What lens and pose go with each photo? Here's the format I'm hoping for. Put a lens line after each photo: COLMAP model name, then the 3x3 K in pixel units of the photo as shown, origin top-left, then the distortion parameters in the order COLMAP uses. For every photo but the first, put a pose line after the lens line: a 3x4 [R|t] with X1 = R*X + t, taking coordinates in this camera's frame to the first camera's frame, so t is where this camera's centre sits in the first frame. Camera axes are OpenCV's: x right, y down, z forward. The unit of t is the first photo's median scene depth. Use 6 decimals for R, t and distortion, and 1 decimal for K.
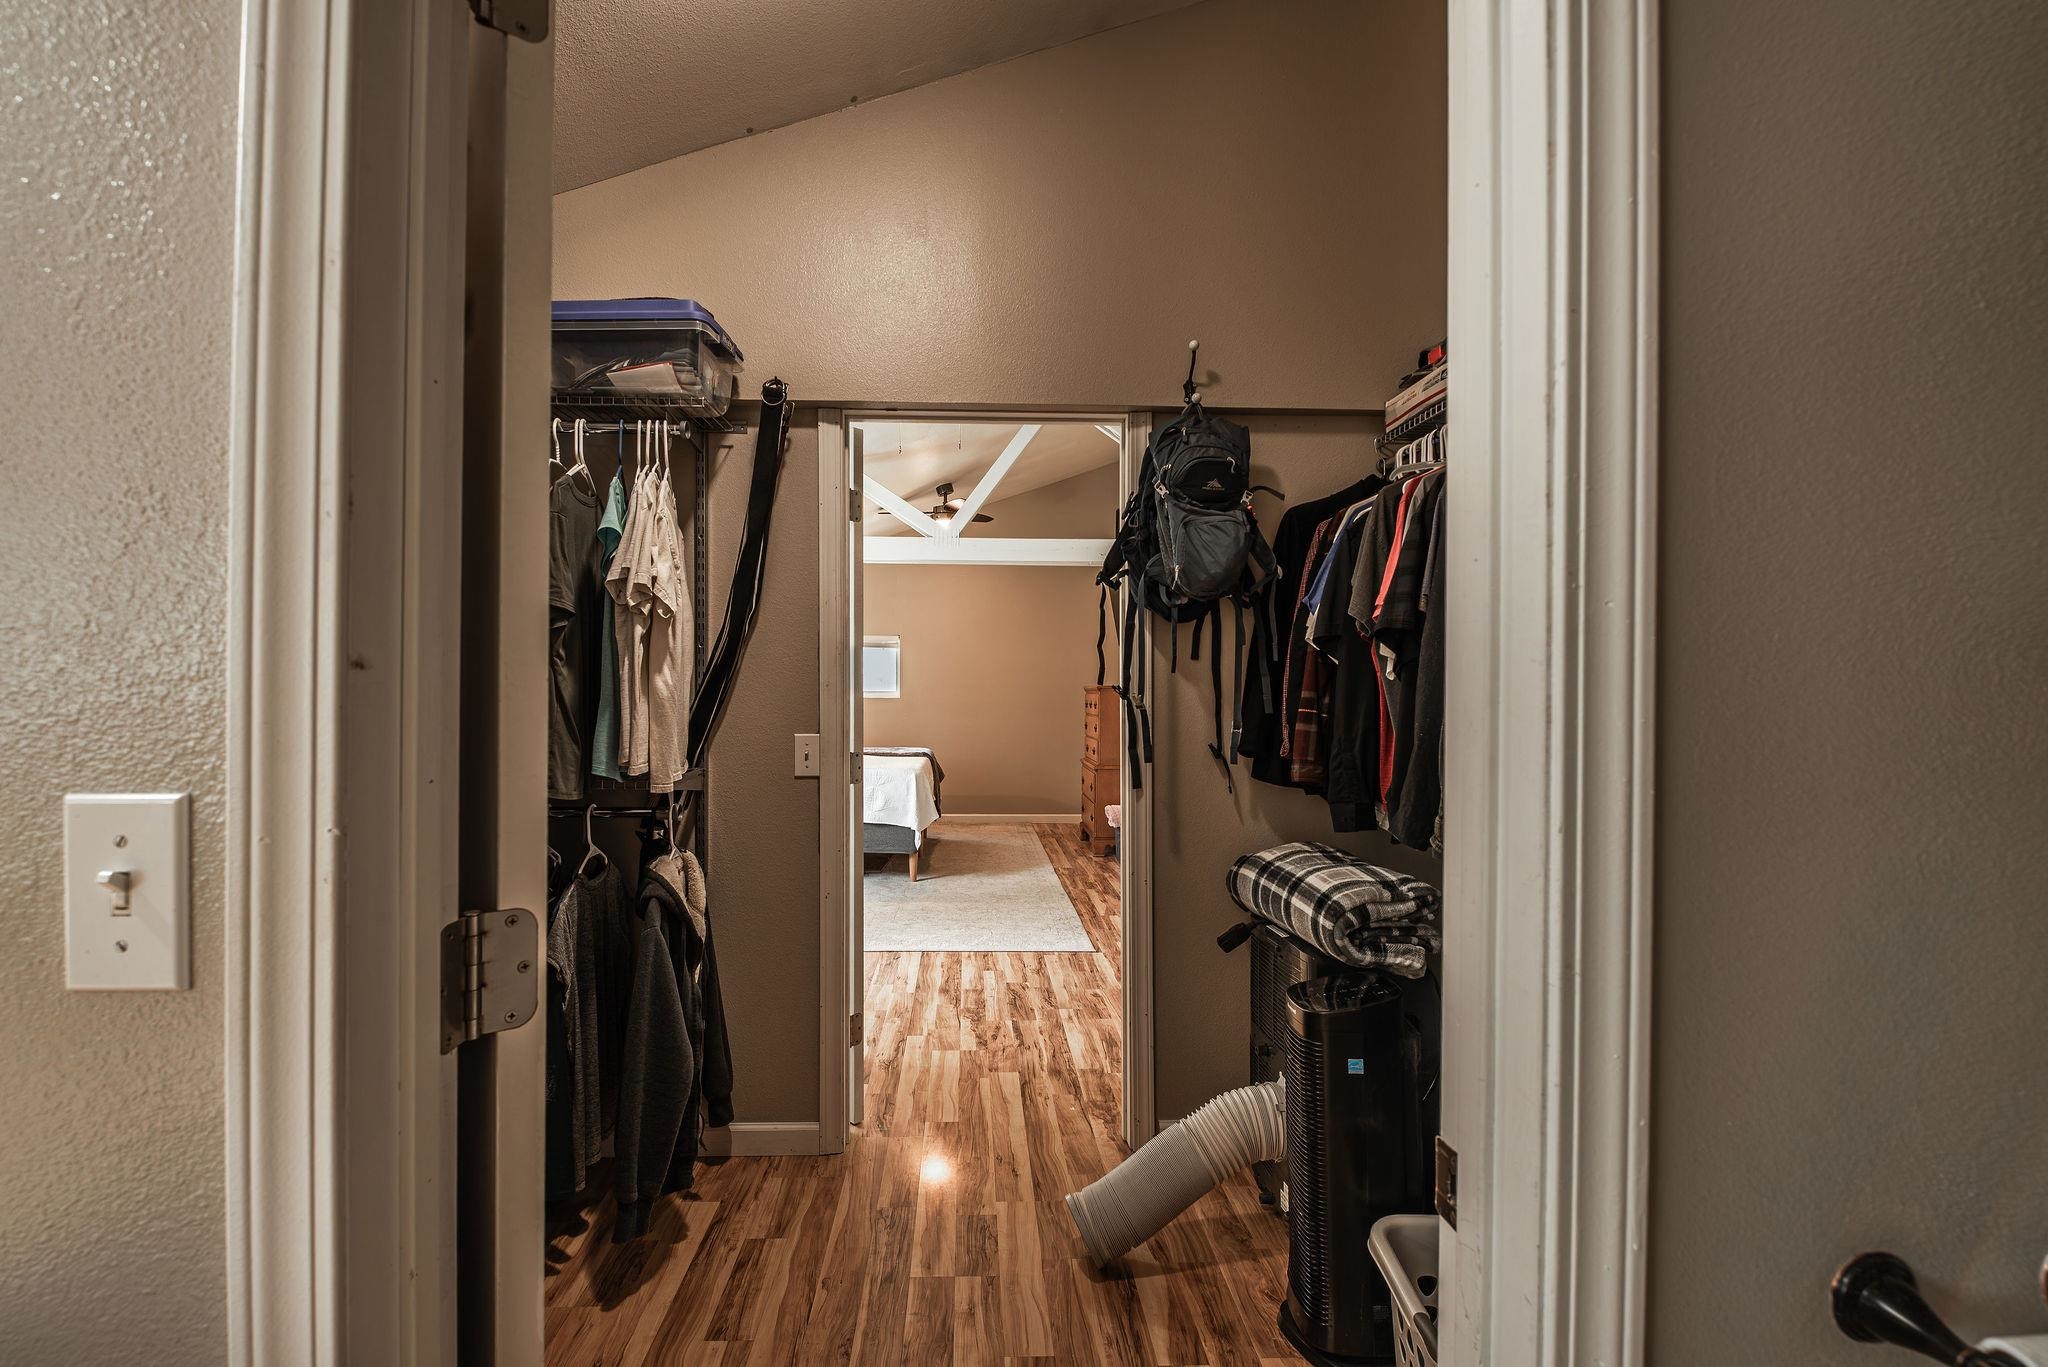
lens RADIAL K [[880.4, 0, 1017.5], [0, 880.4, 688.2], [0, 0, 1]] dist [-0.006205, -0.004831]
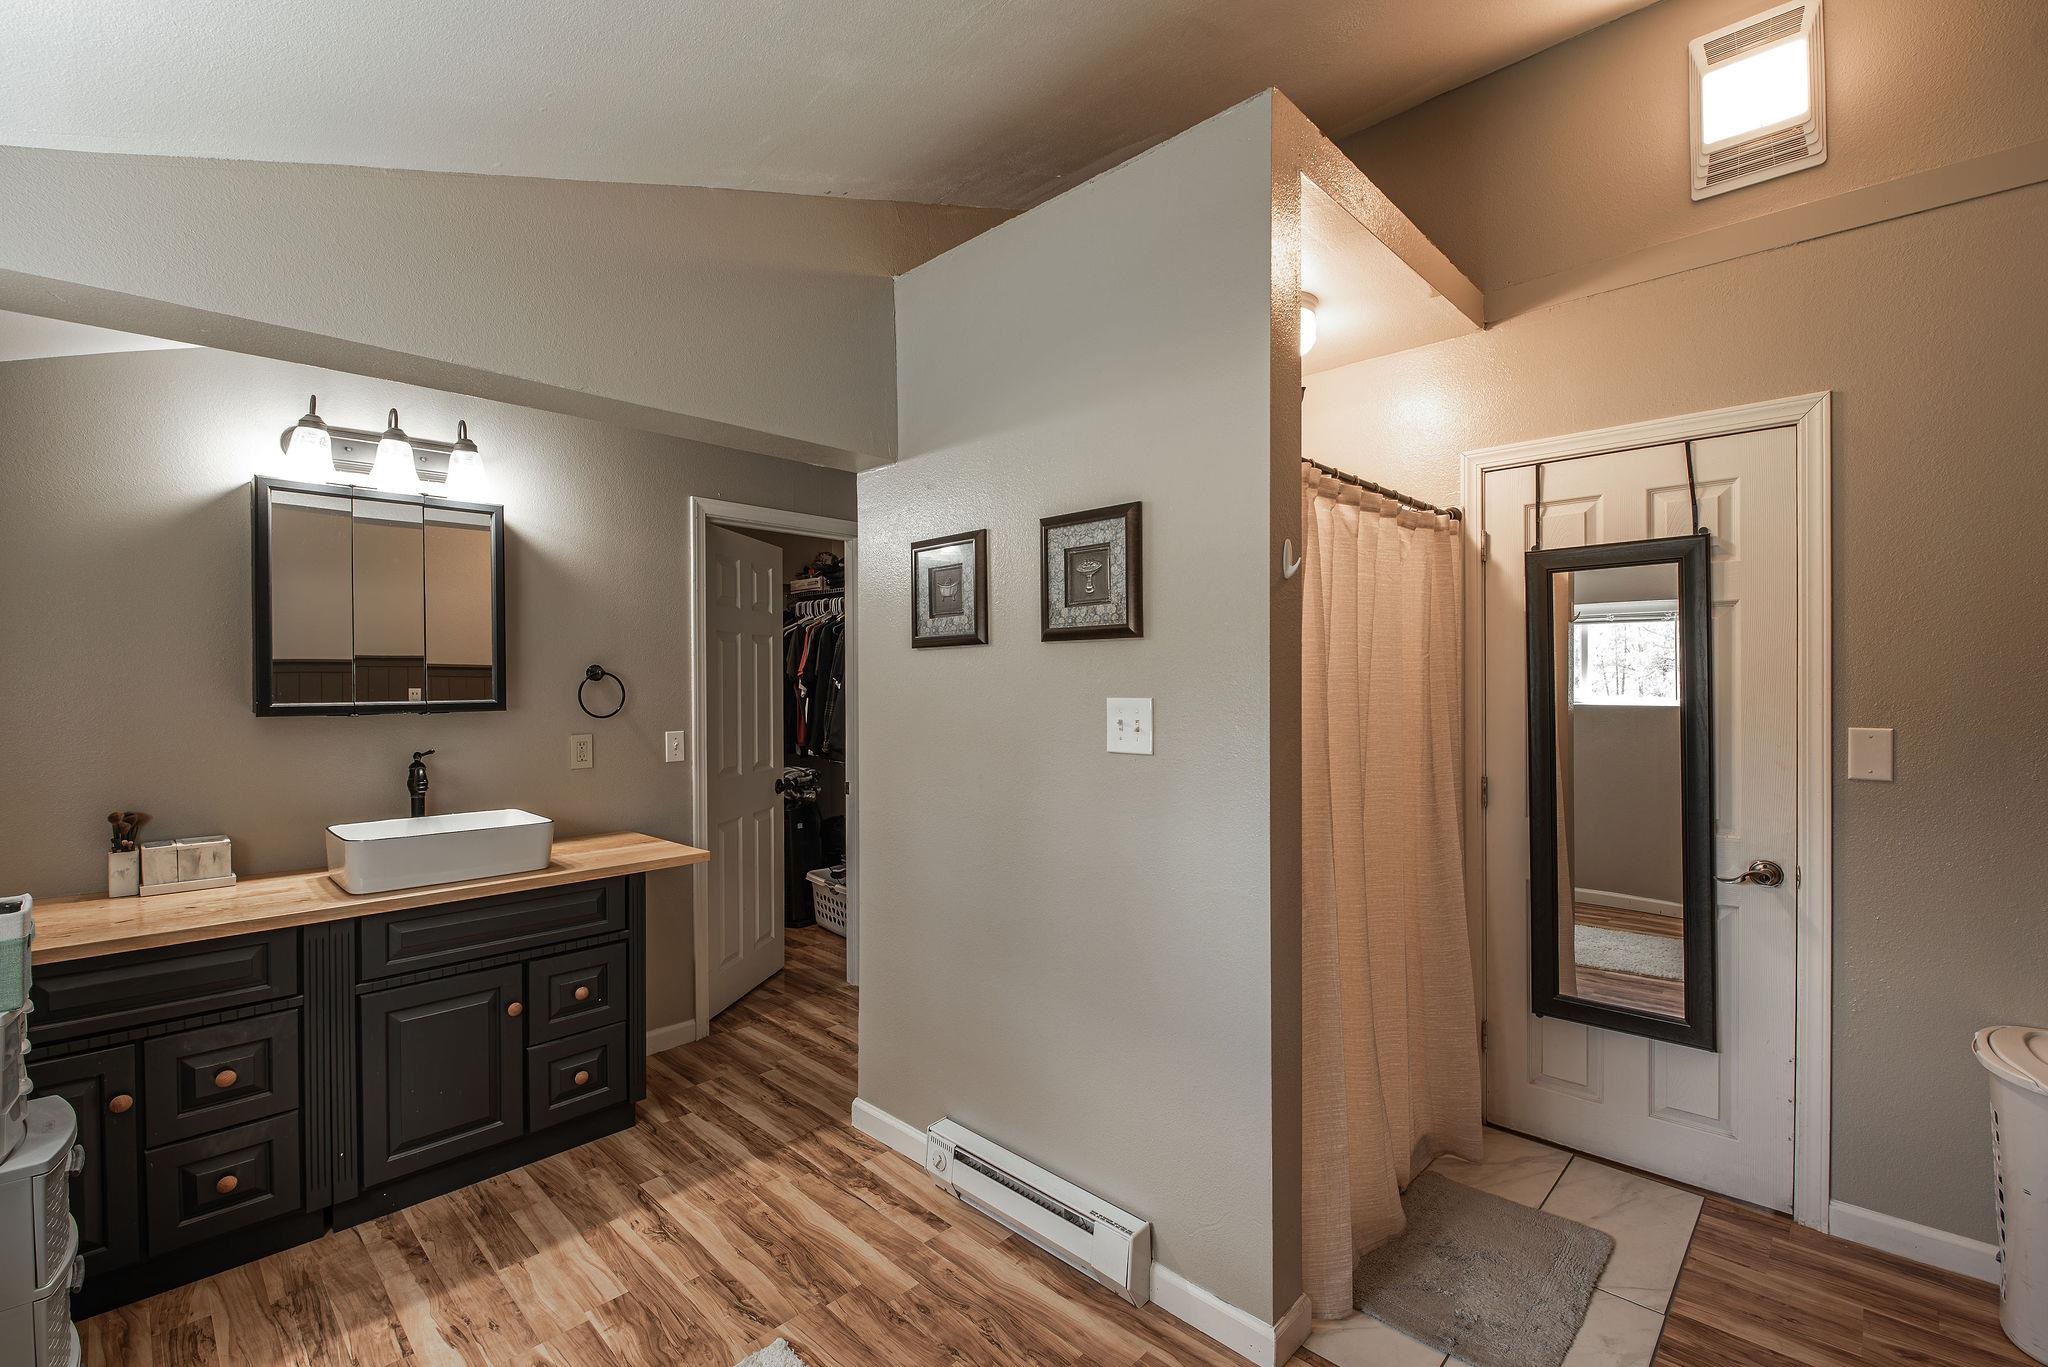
lens RADIAL K [[880.4, 0, 1016.2], [0, 880.4, 684.5], [0, 0, 1]] dist [-0.006205, -0.004831]
pose [[0.725699, -0.004680, 0.687997, -1.079298], [0.000738, 0.999982, 0.006025, -0.076509], [-0.688012, -0.003865, 0.725689, -1.604601]]
